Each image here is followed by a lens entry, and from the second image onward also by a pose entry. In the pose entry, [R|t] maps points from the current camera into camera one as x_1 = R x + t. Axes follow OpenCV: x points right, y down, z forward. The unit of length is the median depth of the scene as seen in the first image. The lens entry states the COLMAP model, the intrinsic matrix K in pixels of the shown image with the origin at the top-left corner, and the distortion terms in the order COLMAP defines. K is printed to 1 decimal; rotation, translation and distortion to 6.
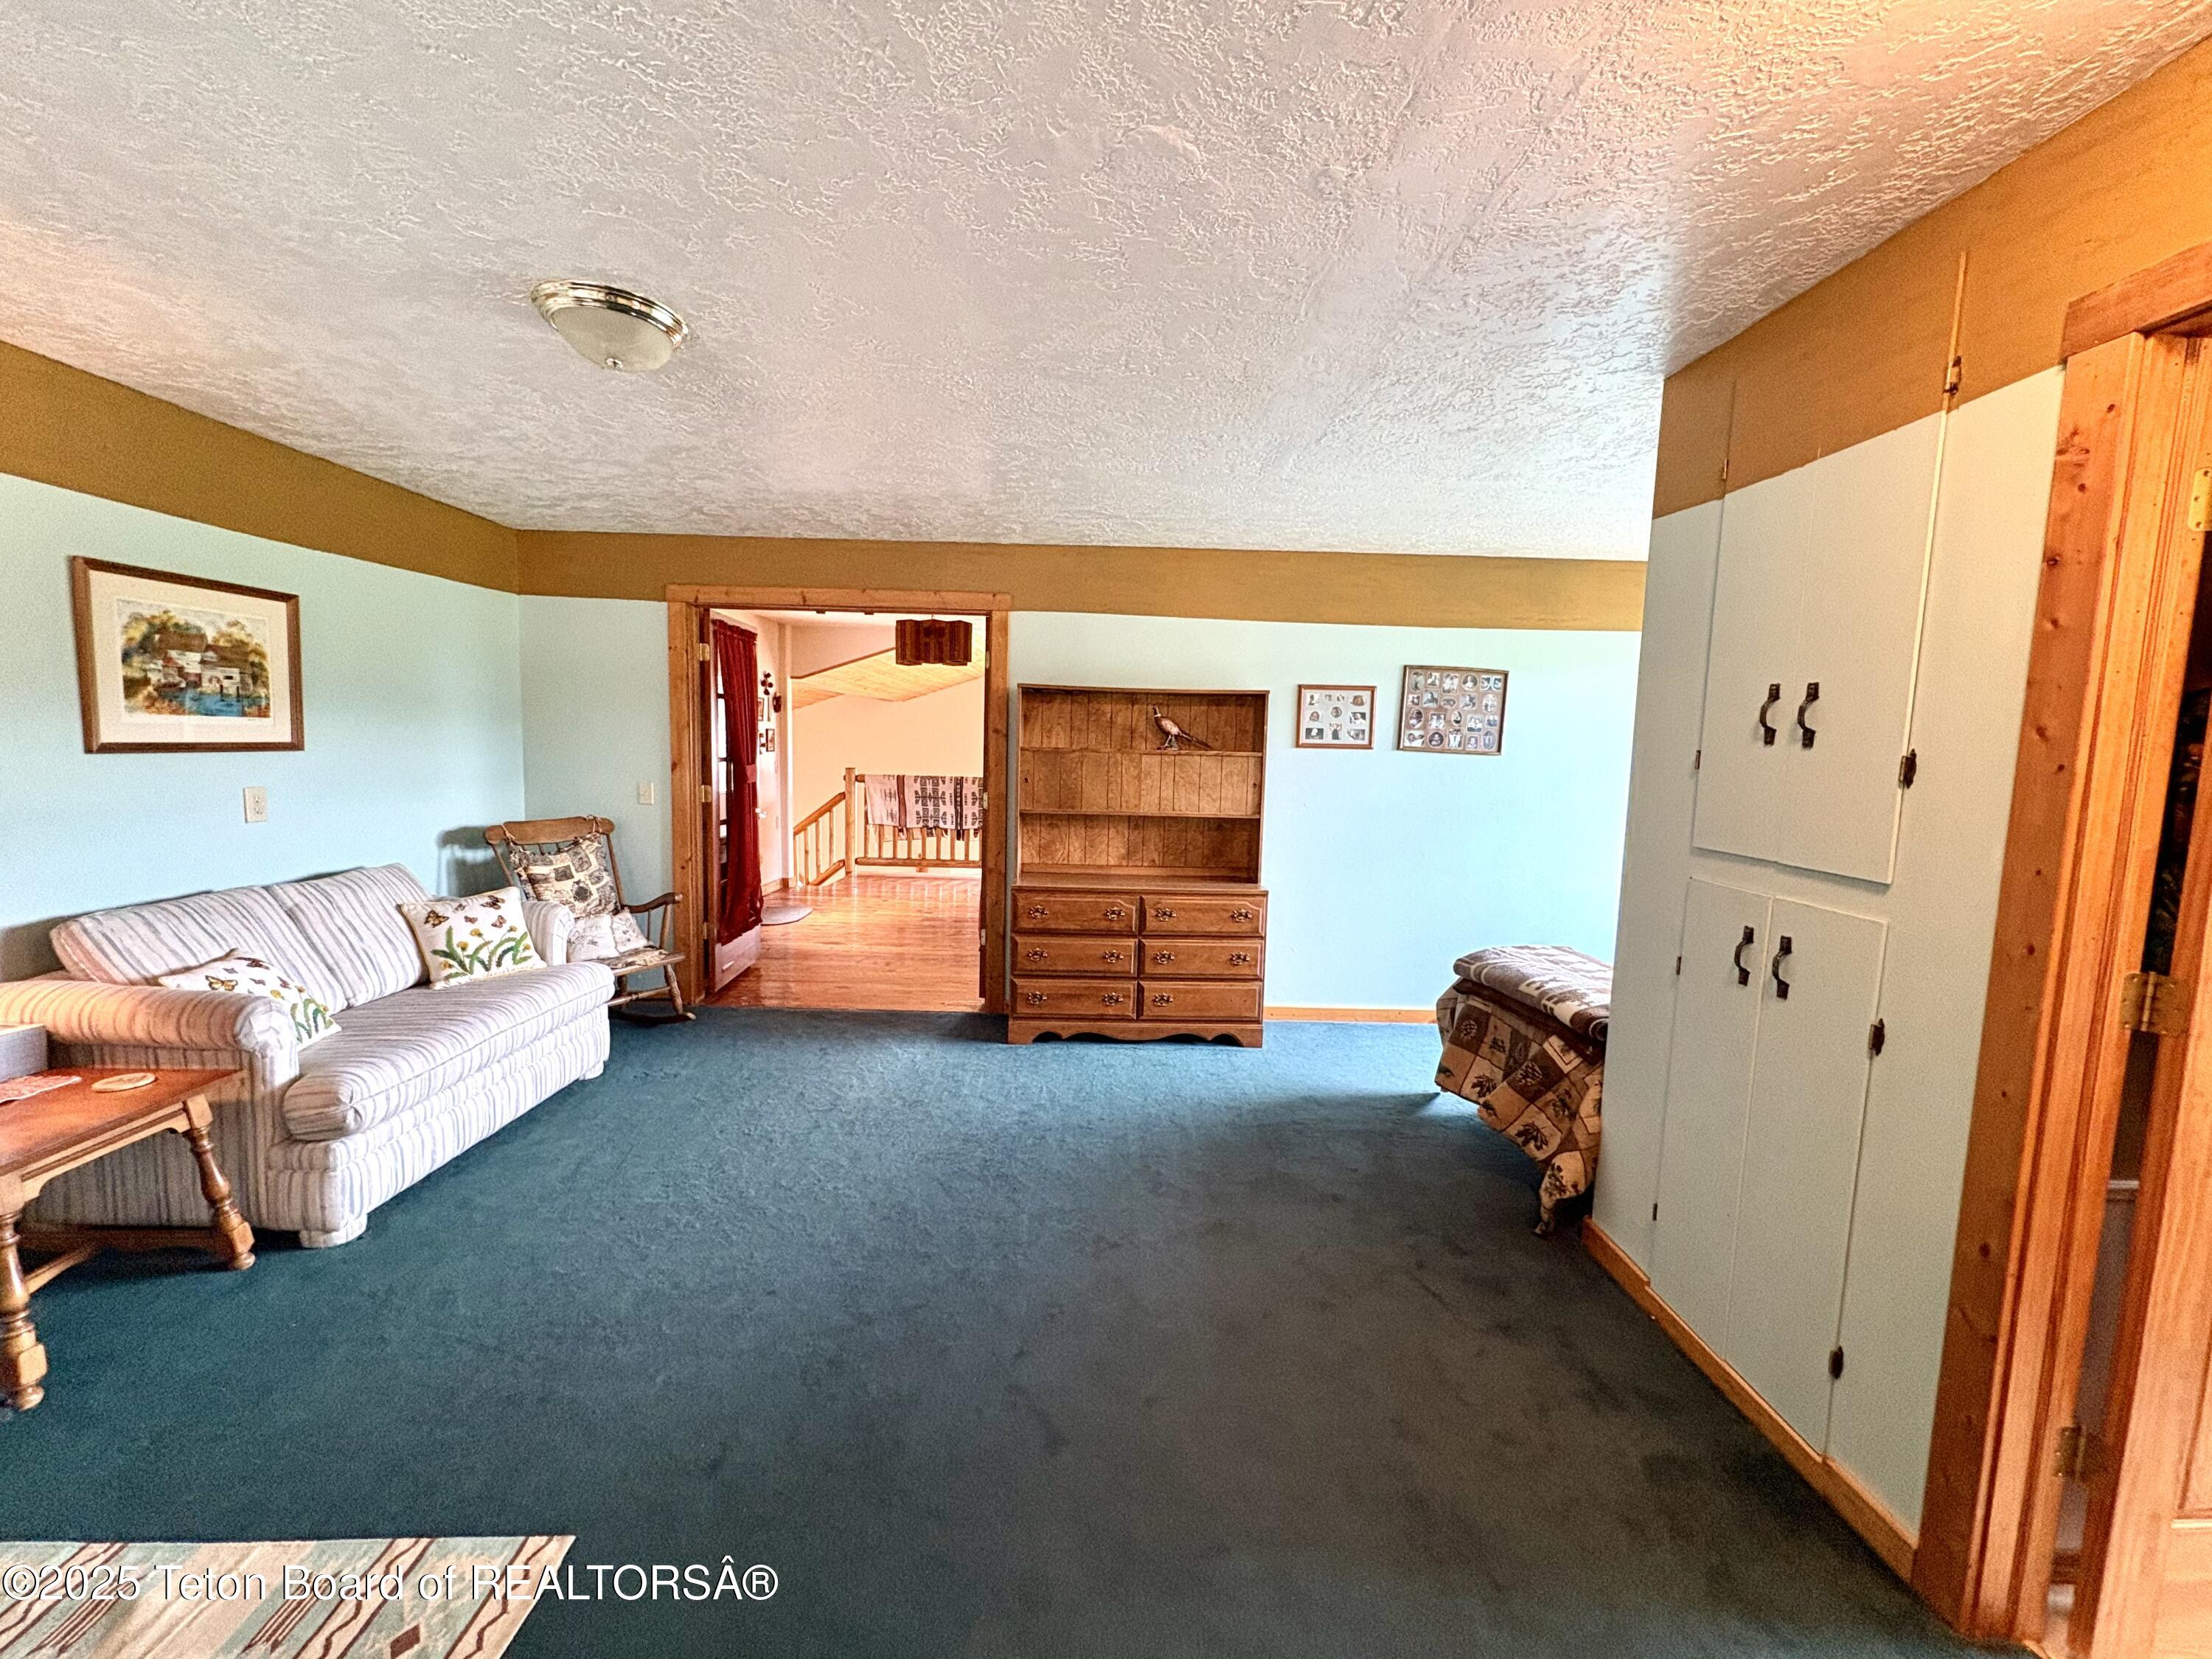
lens RADIAL K [[879.5, 0, 1106.0], [0, 879.5, 829.5], [0, 0, 1]] dist [0.001781, -0.000088]
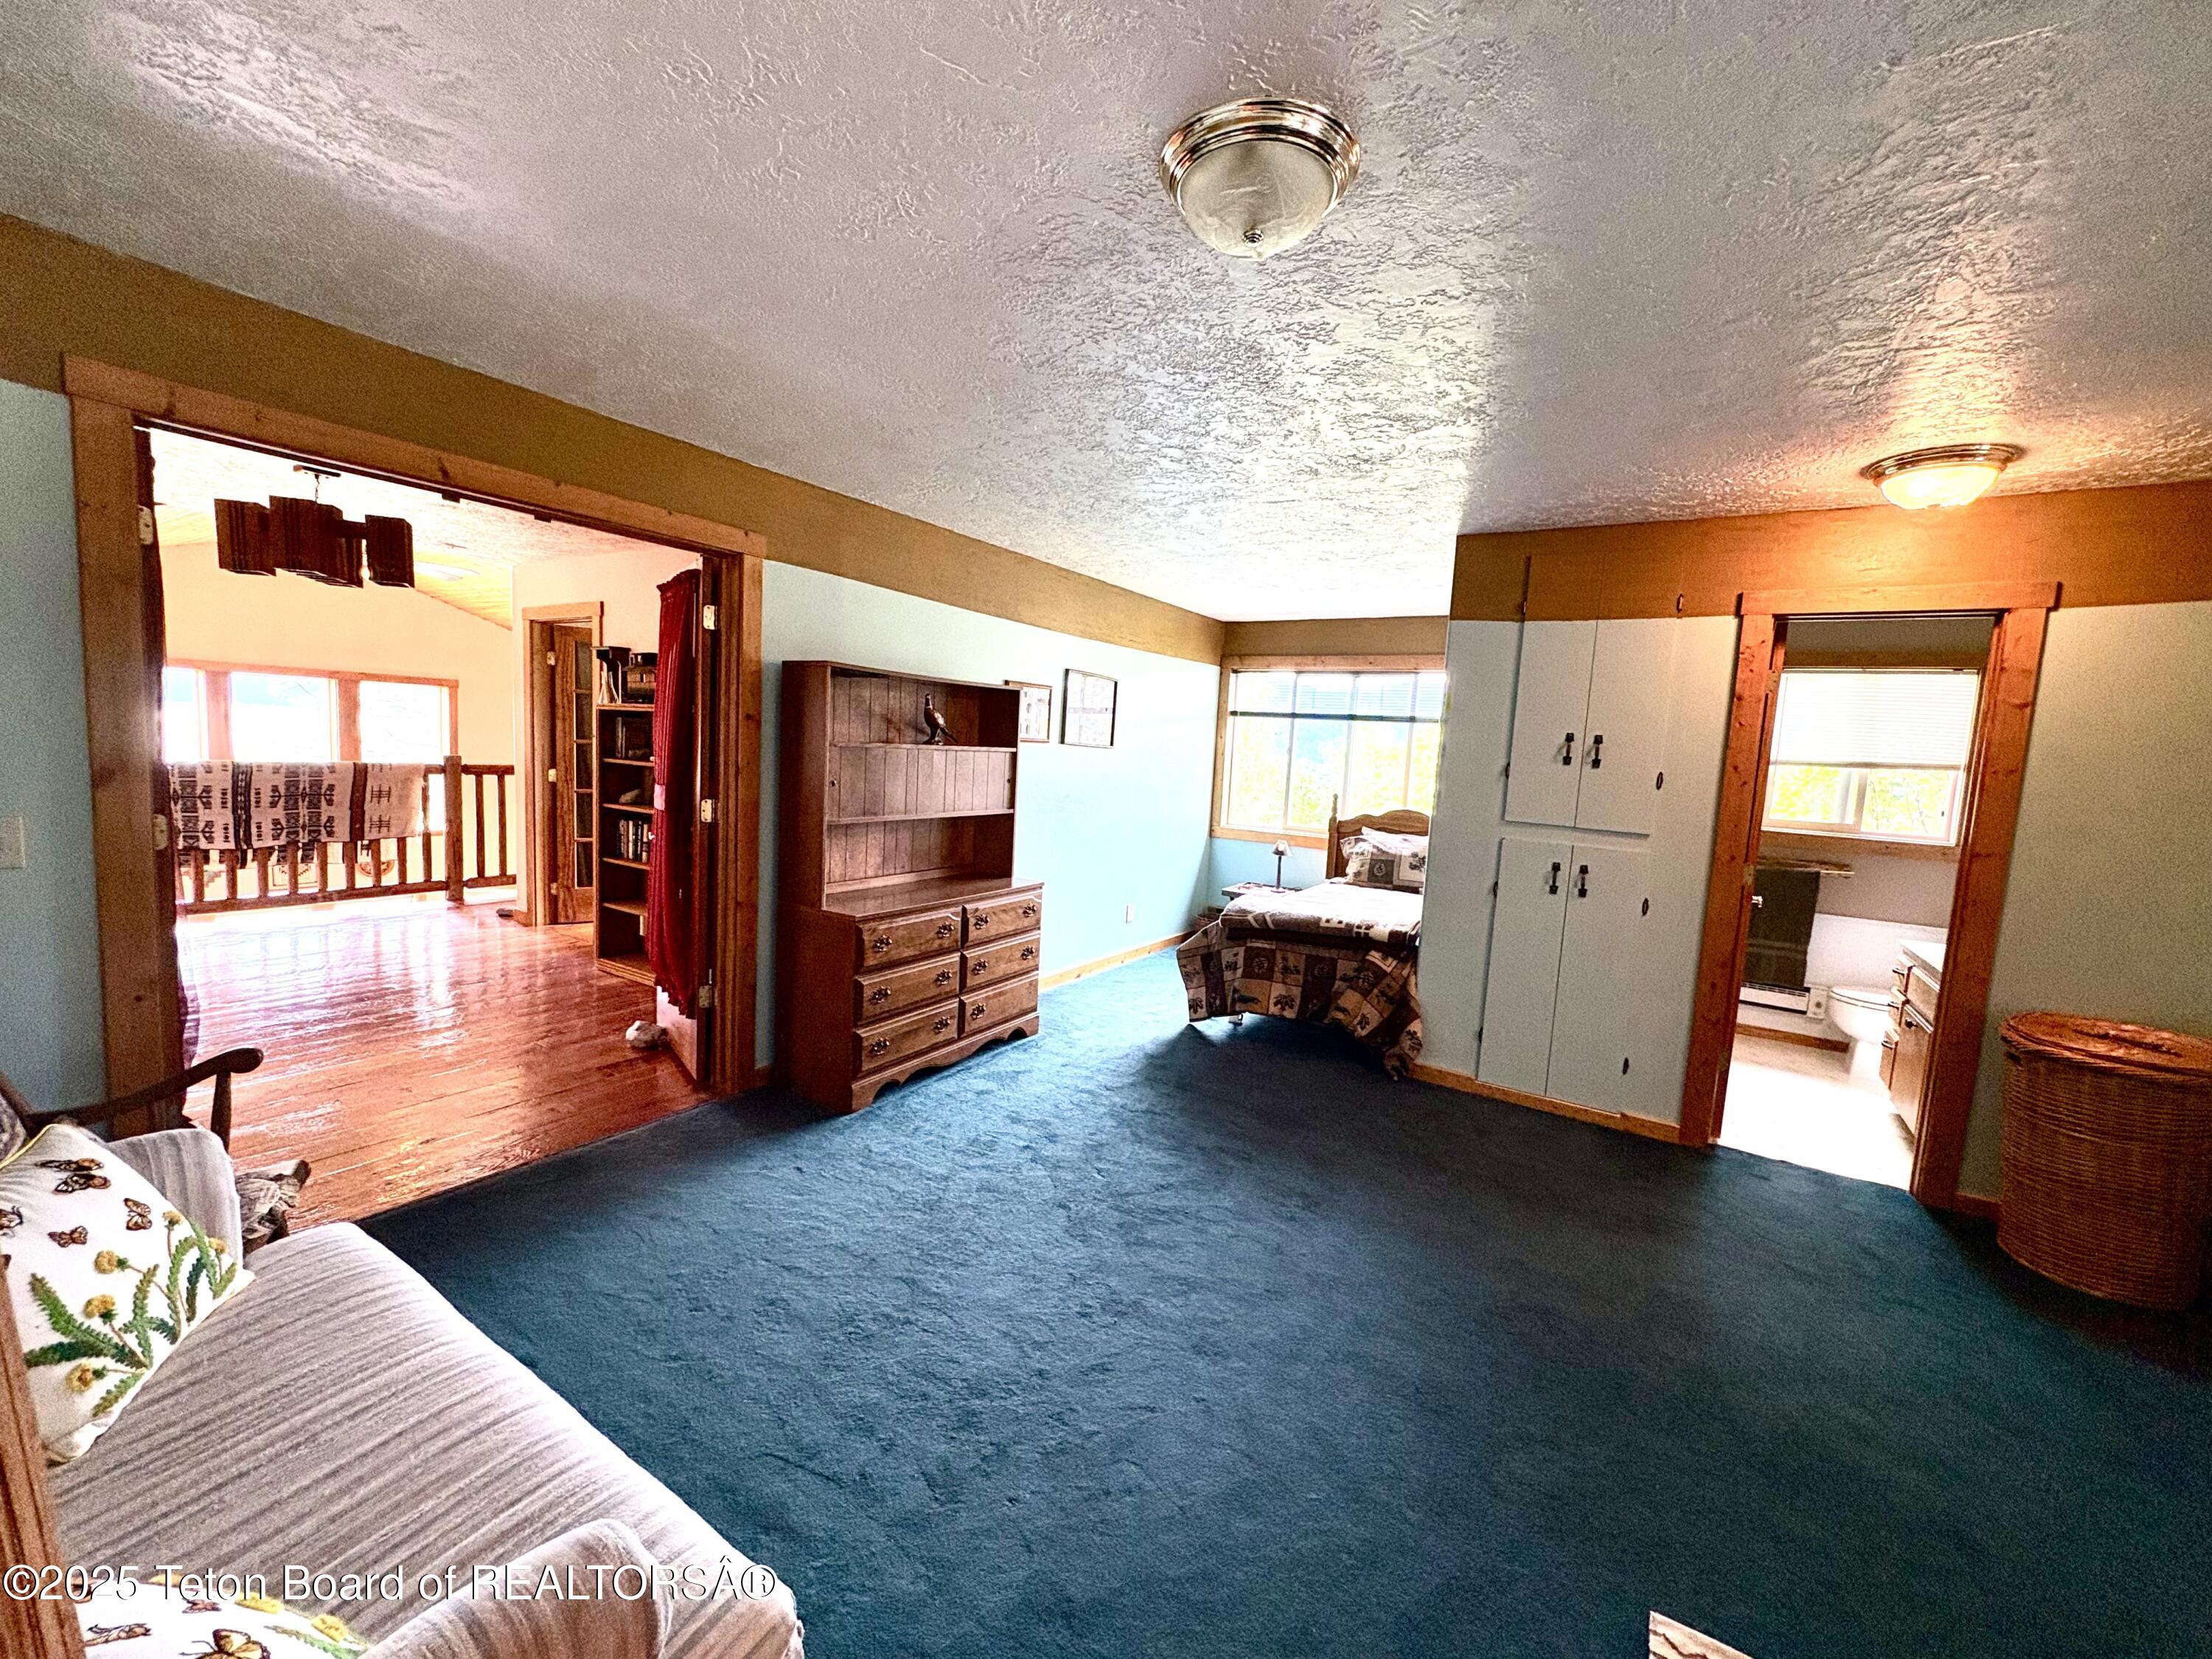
lens RADIAL K [[879.5, 0, 1106.0], [0, 879.5, 829.5], [0, 0, 1]] dist [0.001781, -0.000088]
pose [[0.549619, -0.077460, 0.831817, -0.637455], [0.042228, 0.996995, 0.064940, -0.057067], [-0.834348, -0.000566, 0.551238, 0.366432]]
